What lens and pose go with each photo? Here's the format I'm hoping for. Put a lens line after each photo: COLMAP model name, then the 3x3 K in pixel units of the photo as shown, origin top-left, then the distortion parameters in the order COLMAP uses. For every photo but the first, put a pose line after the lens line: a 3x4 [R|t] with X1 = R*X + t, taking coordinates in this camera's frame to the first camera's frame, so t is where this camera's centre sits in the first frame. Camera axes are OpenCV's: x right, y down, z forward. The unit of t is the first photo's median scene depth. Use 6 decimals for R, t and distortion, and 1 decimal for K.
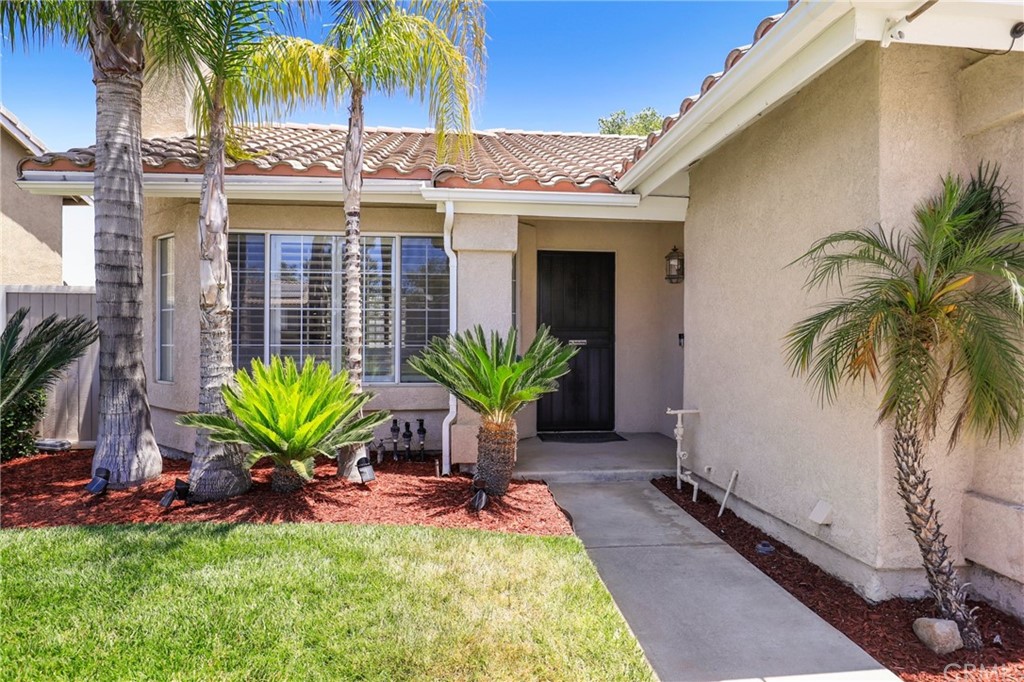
lens RADIAL K [[573.3, 0, 521.2], [0, 573.3, 340.8], [0, 0, 1]] dist [-0.013579, 0.002745]
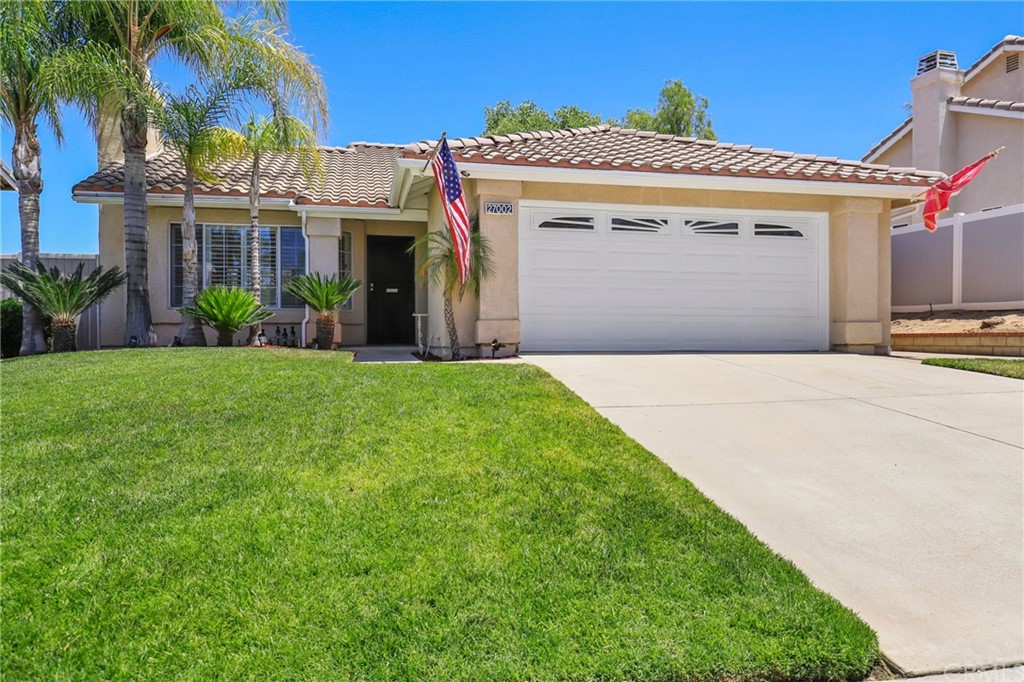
lens RADIAL K [[644.2, 0, 501.2], [0, 644.2, 335.5], [0, 0, 1]] dist [-0.002777, 0.002450]
pose [[0.995230, -0.005342, 0.097406, 0.334180], [0.004835, 0.999974, 0.005435, 0.180935], [-0.097432, -0.004938, 0.995230, -1.293777]]
